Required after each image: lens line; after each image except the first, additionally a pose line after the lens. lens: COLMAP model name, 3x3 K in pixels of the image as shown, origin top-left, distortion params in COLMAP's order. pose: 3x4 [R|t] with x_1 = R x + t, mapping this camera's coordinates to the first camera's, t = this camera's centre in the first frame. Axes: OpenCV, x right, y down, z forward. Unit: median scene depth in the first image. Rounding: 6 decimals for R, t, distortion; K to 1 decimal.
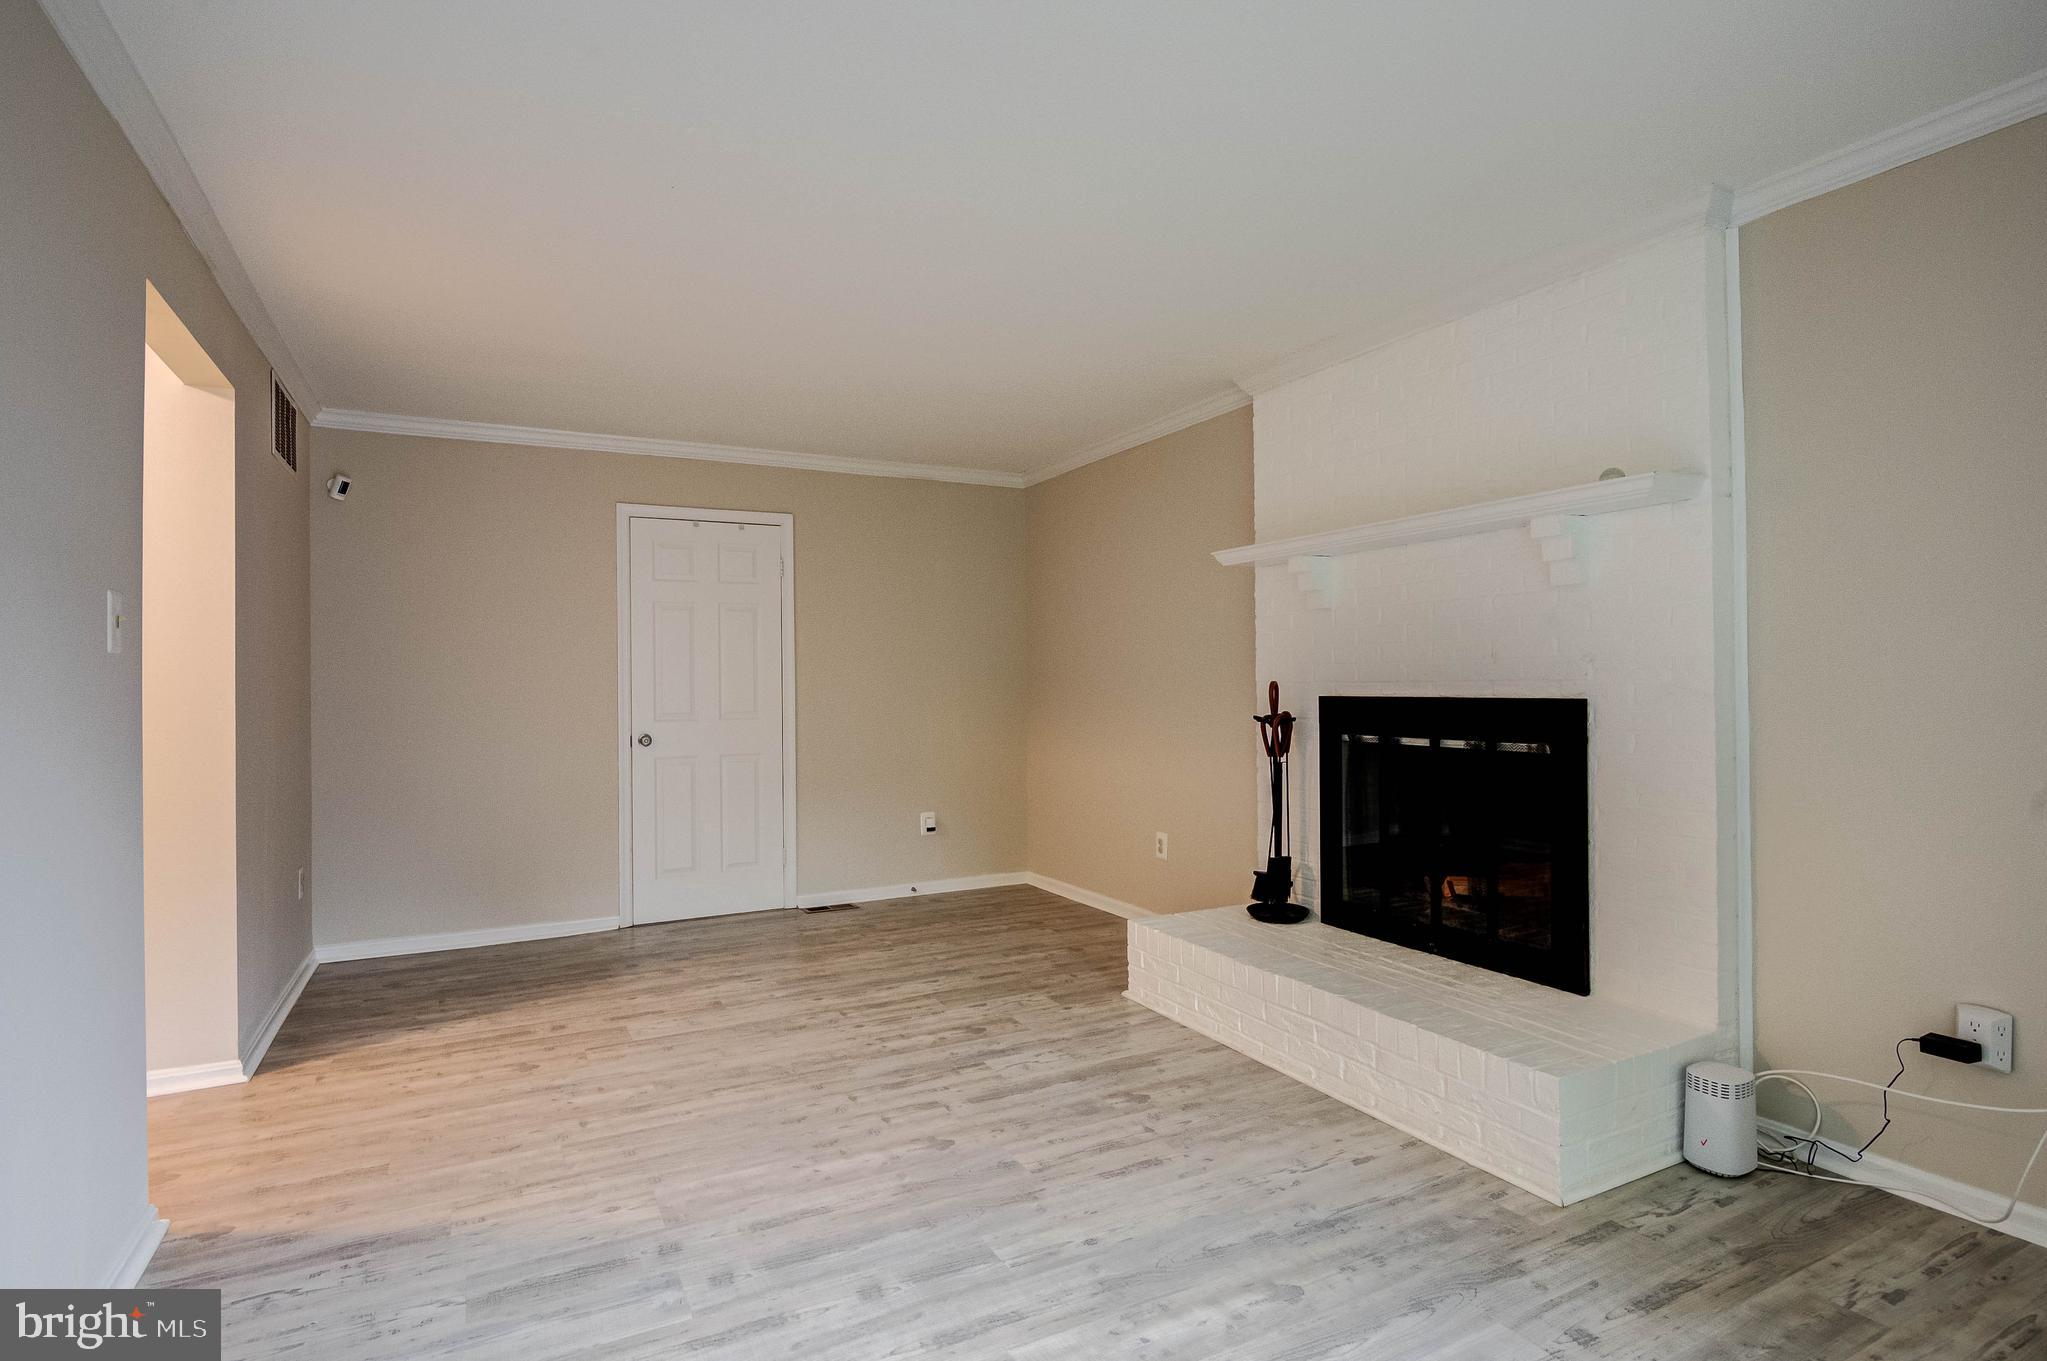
lens RADIAL K [[1029.0, 0, 1009.4], [0, 1029.0, 678.7], [0, 0, 1]] dist [-0.005650, -0.002234]
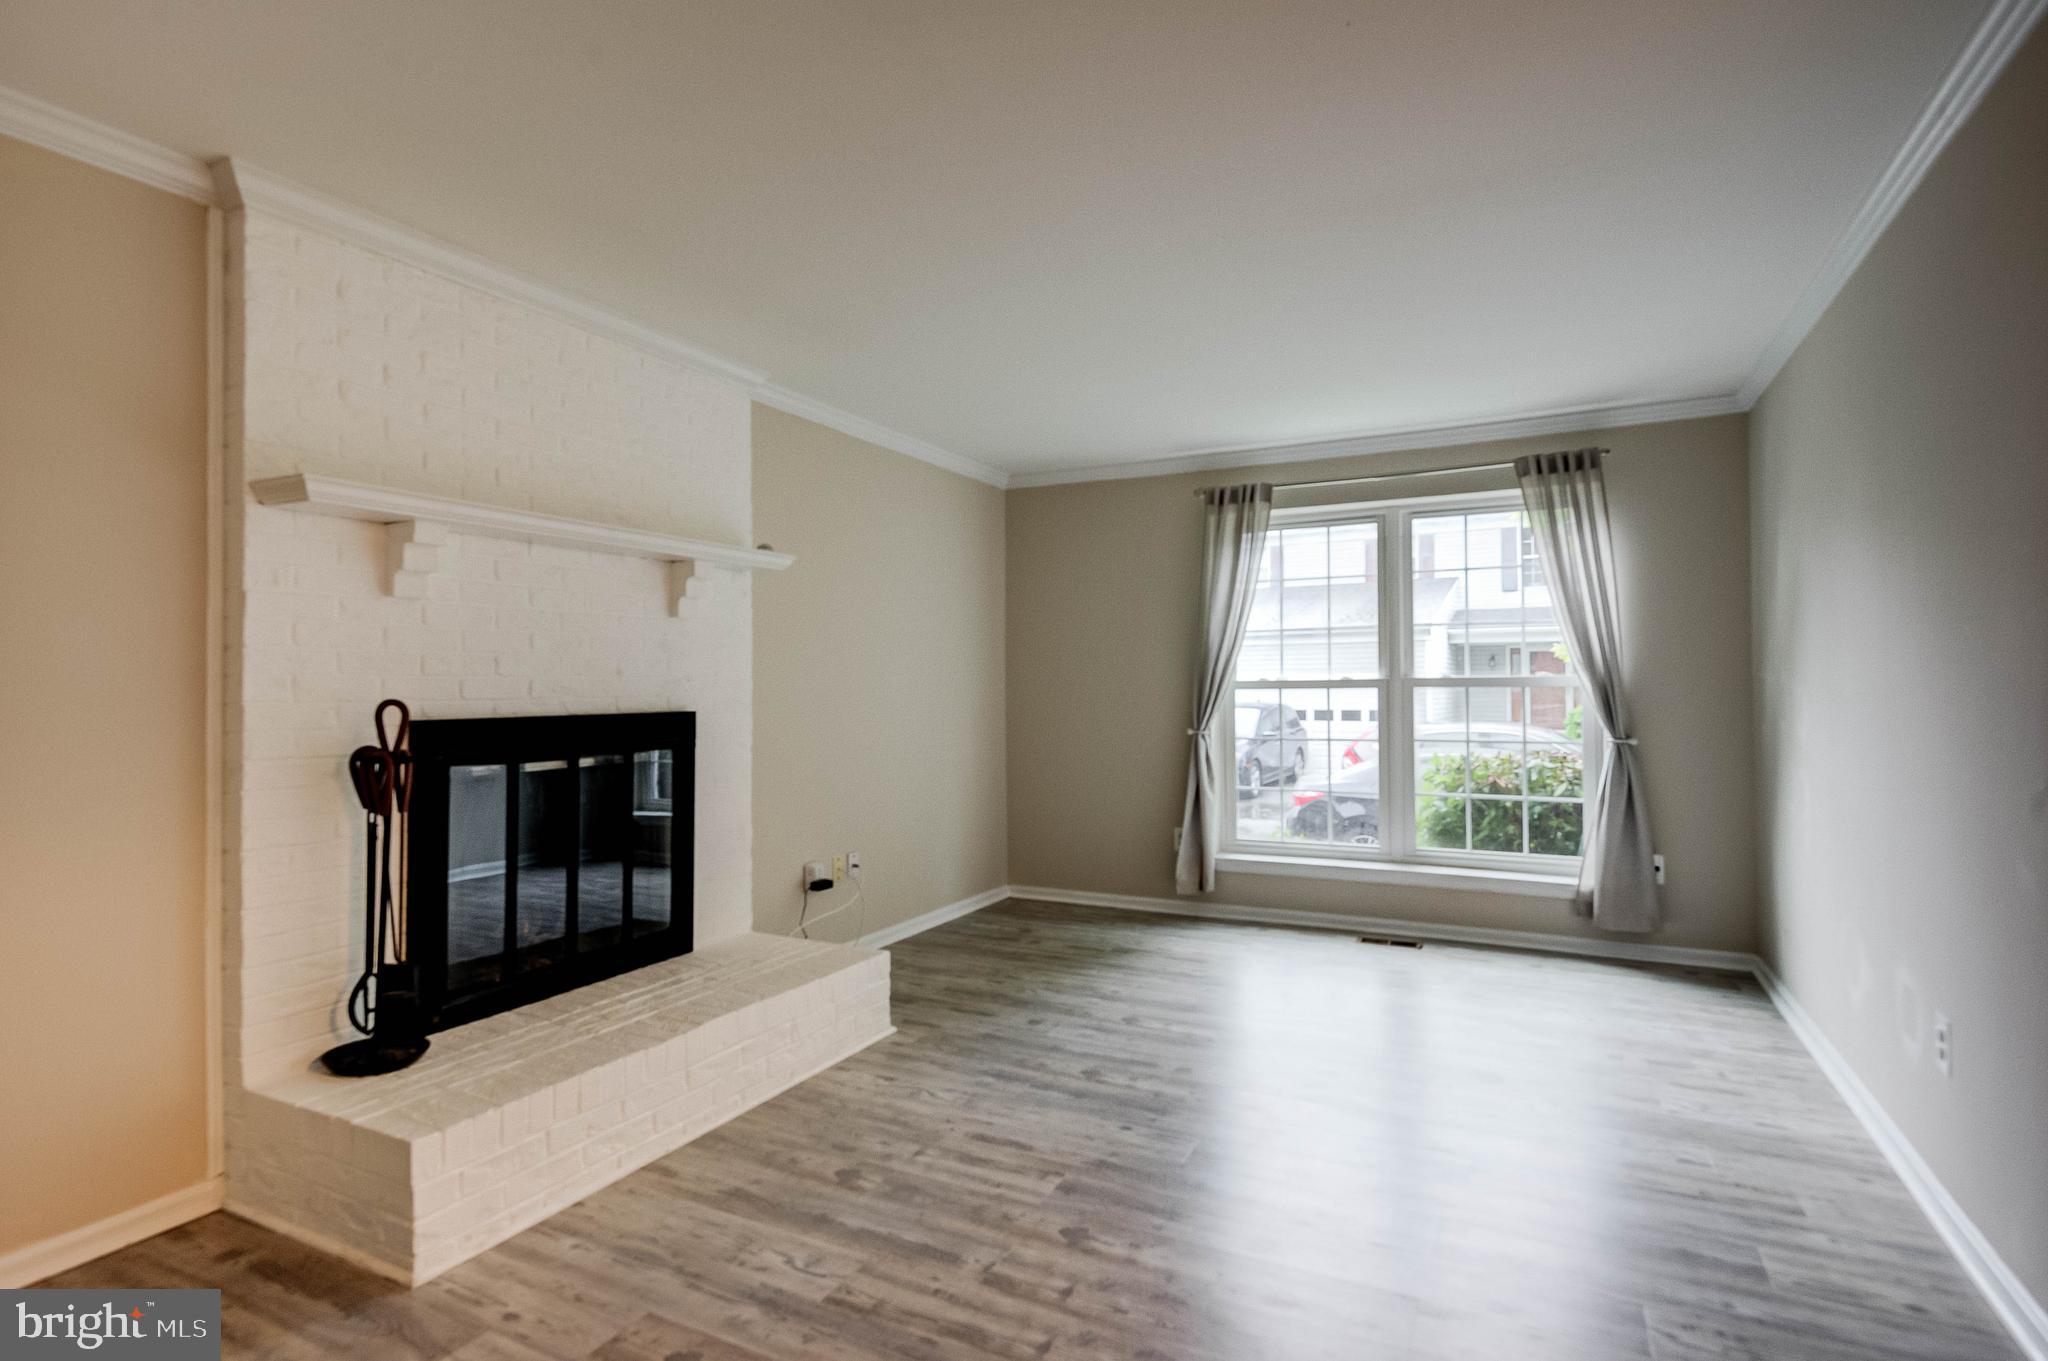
lens RADIAL K [[1029.5, 0, 1005.3], [0, 1029.5, 681.3], [0, 0, 1]] dist [-0.005650, -0.002234]
pose [[-0.580460, 0.018444, 0.814080, -0.667257], [0.007023, 0.999820, -0.017644, 0.007886], [-0.814259, -0.004524, -0.580485, 1.402051]]
